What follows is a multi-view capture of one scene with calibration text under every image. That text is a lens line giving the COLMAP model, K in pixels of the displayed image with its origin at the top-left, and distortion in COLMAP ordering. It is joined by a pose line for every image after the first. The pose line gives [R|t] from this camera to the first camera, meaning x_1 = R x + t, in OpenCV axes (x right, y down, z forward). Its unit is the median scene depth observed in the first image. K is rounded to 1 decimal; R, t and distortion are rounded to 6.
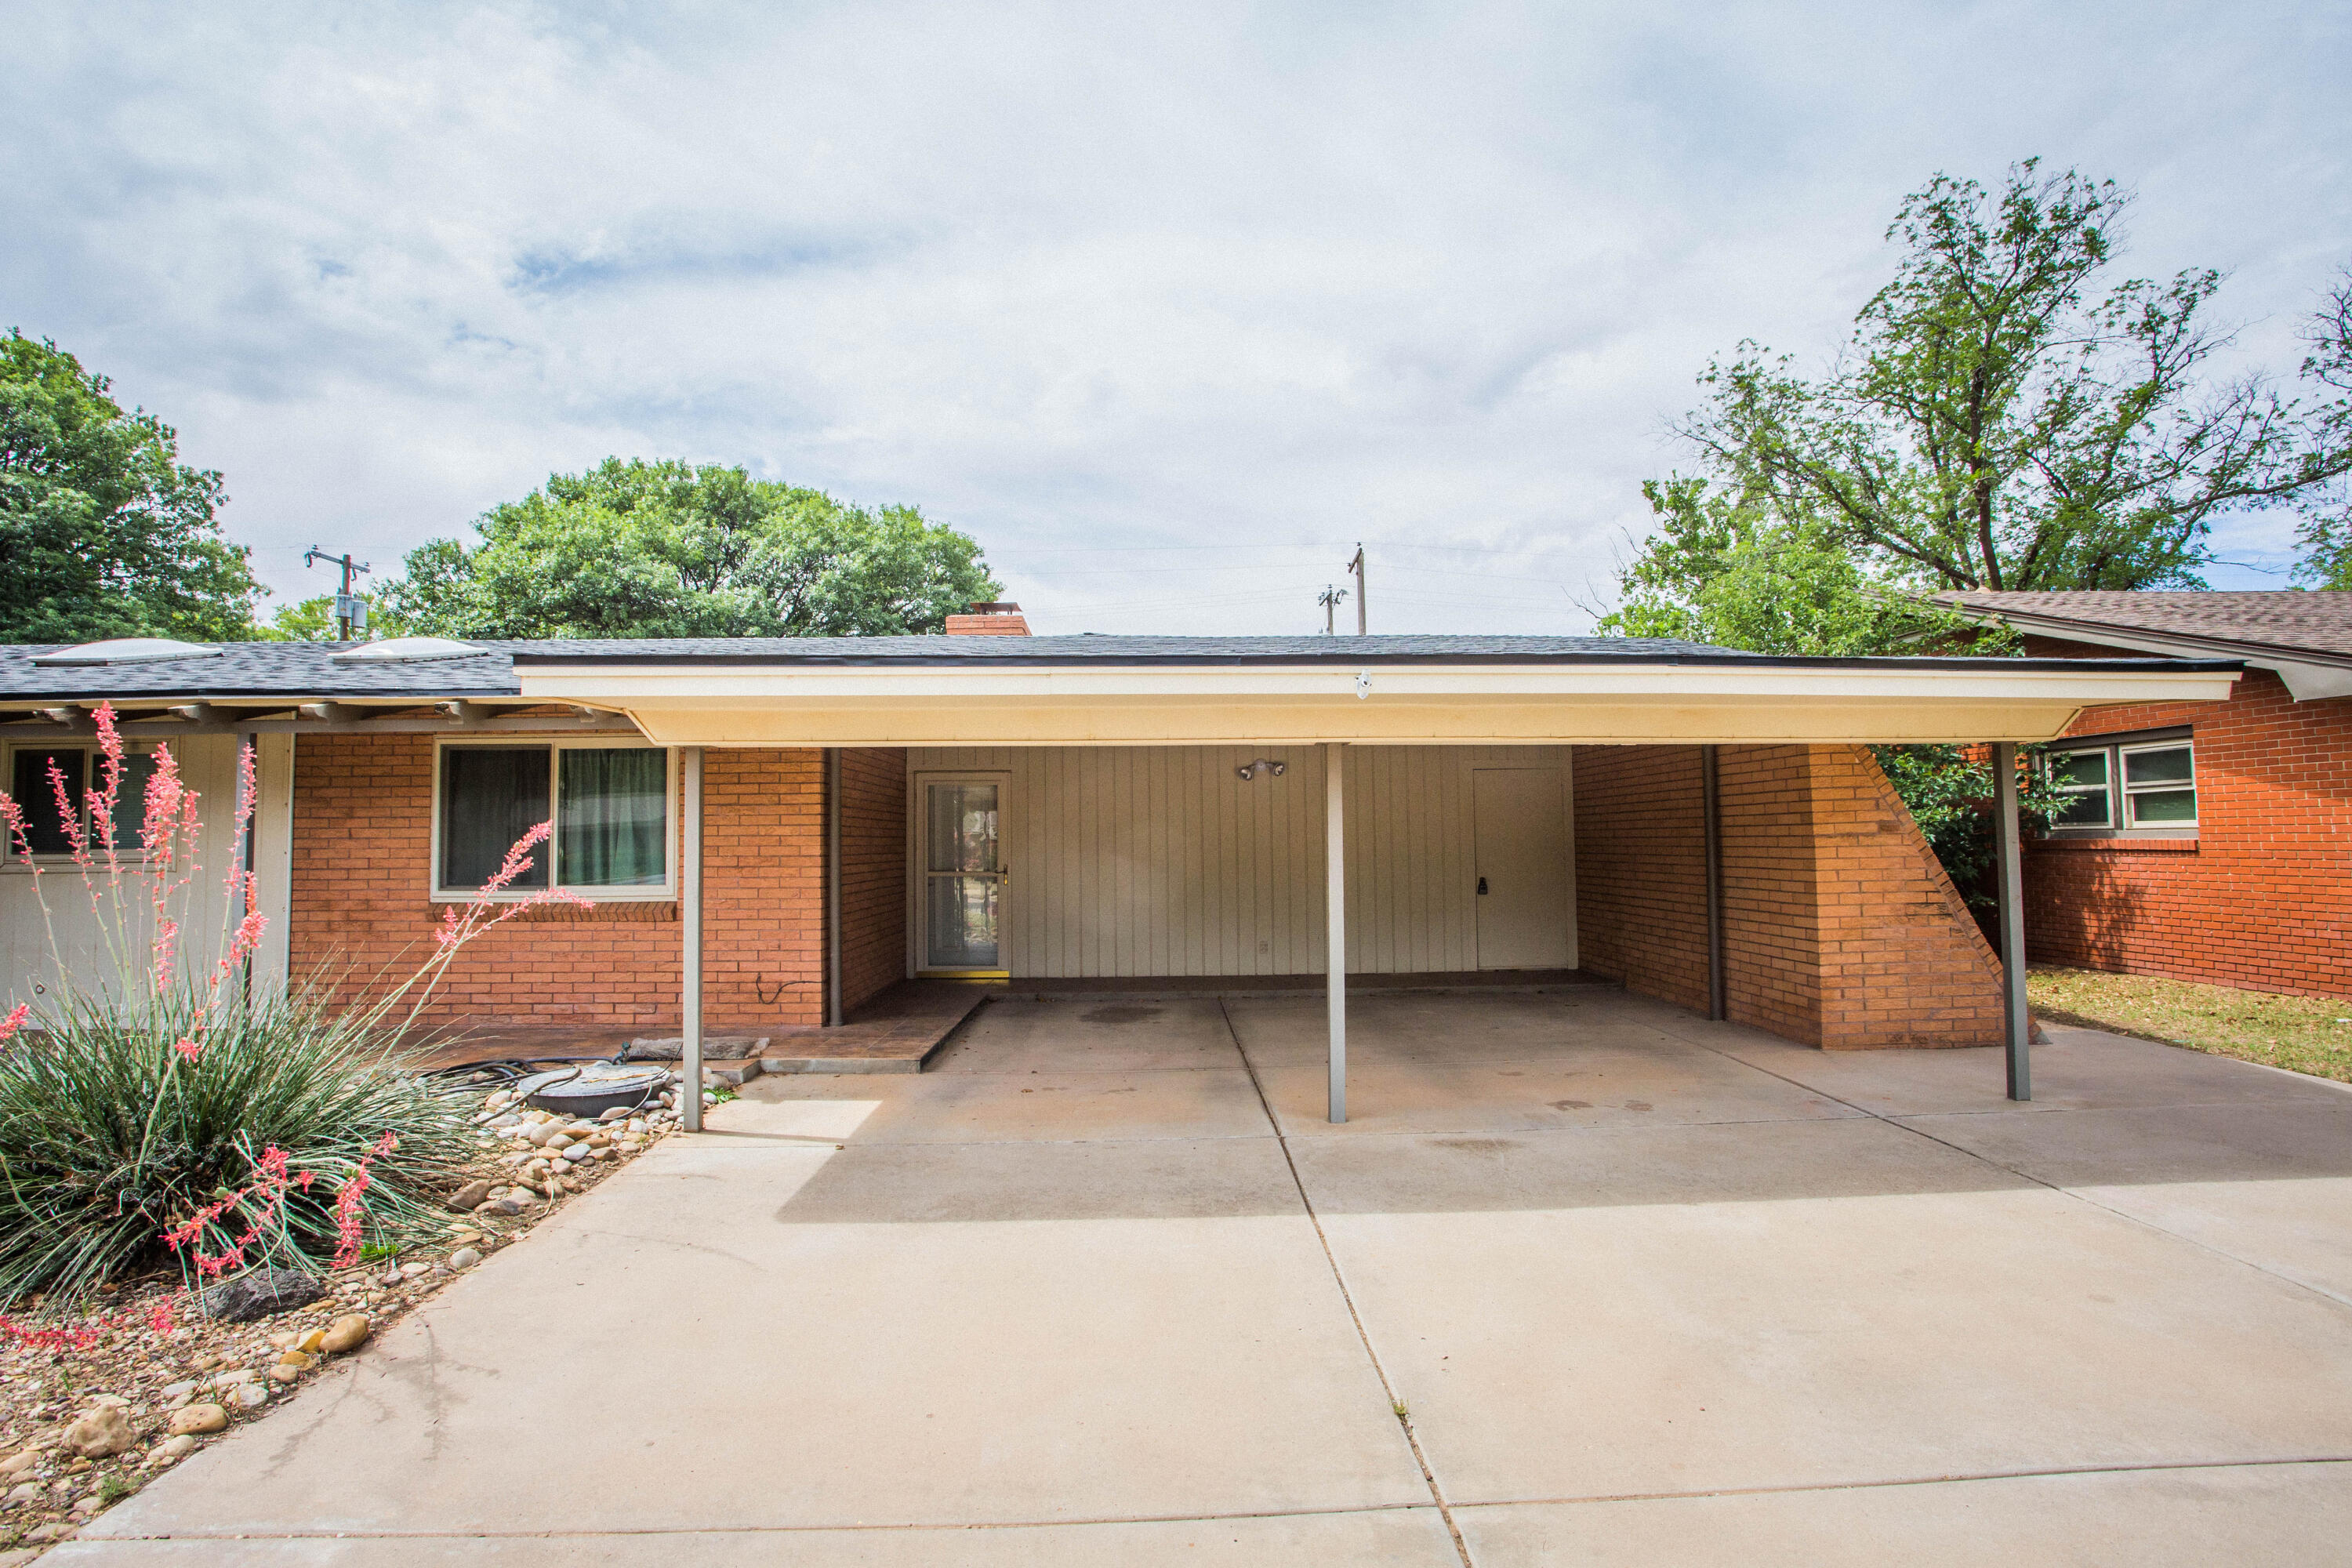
lens RADIAL K [[1210.3, 0, 1130.9], [0, 1210.3, 793.2], [0, 0, 1]] dist [-0.023768, 0.012930]
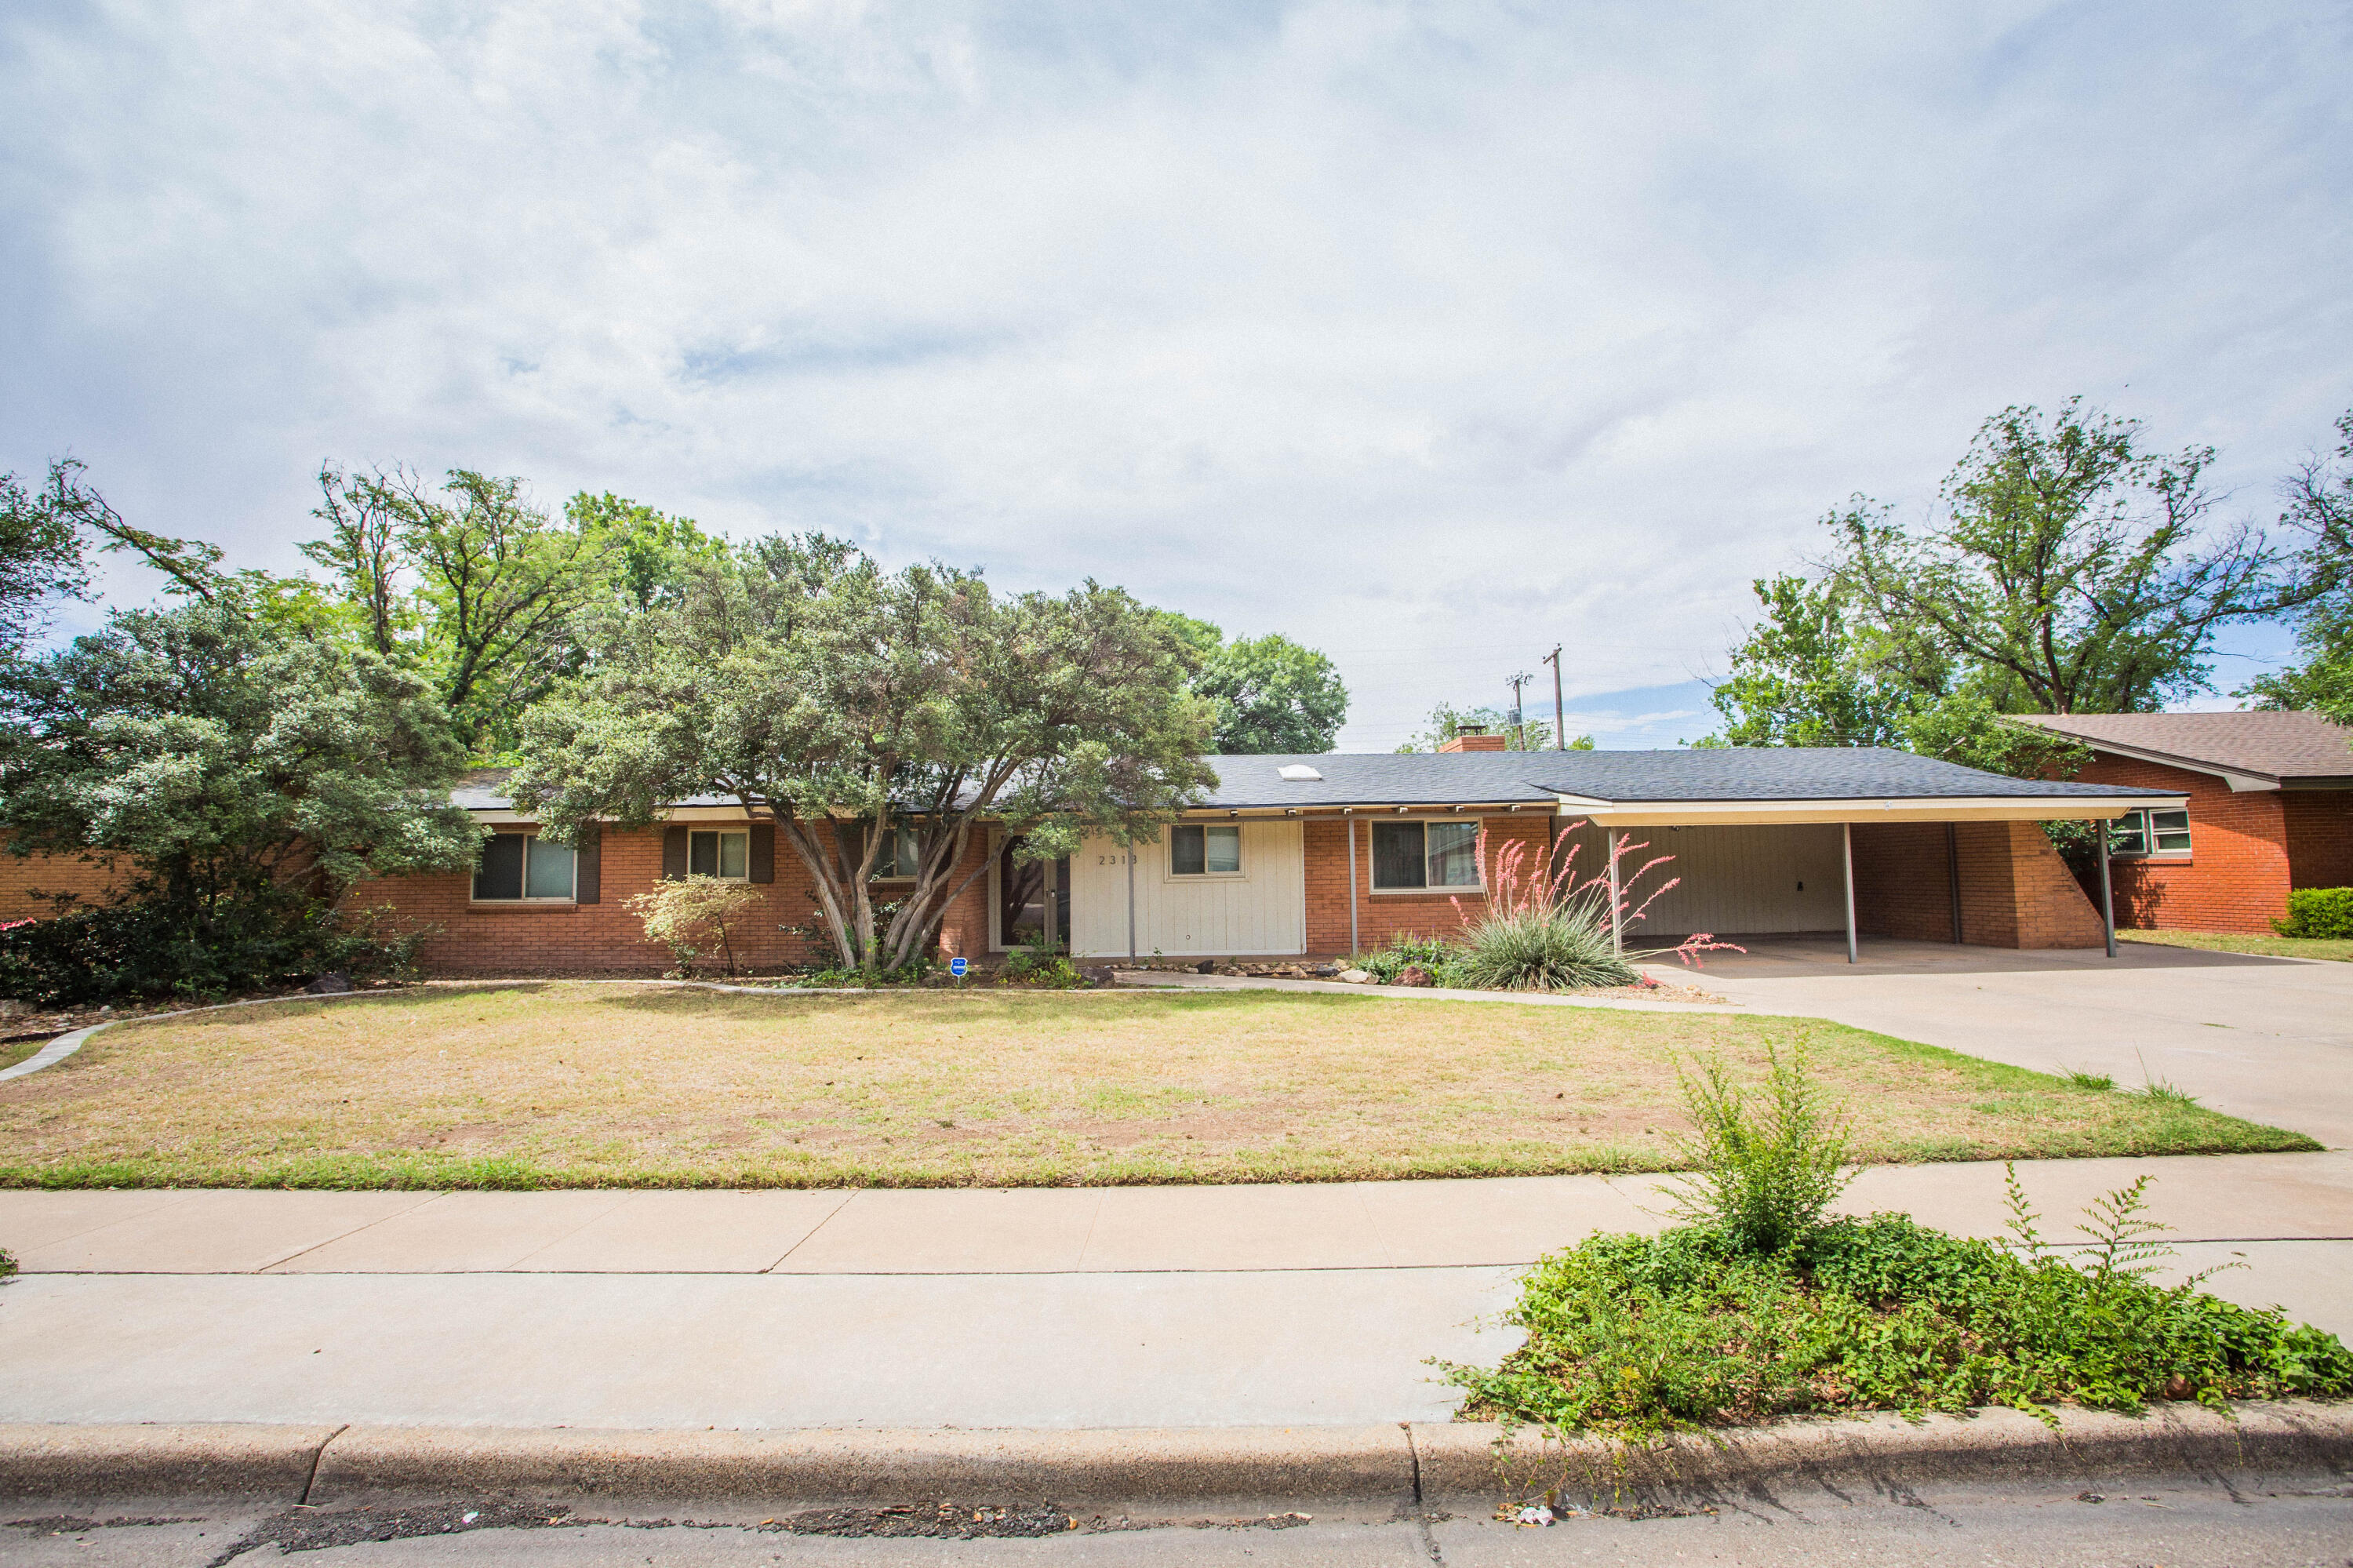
lens RADIAL K [[1150.4, 0, 1167.6], [0, 1150.4, 786.4], [0, 0, 1]] dist [-0.011956, 0.009467]
pose [[0.999759, -0.003796, -0.021607, -1.230099], [0.003005, 0.999328, -0.036519, -0.027805], [0.021731, 0.036445, 0.999099, -1.514978]]
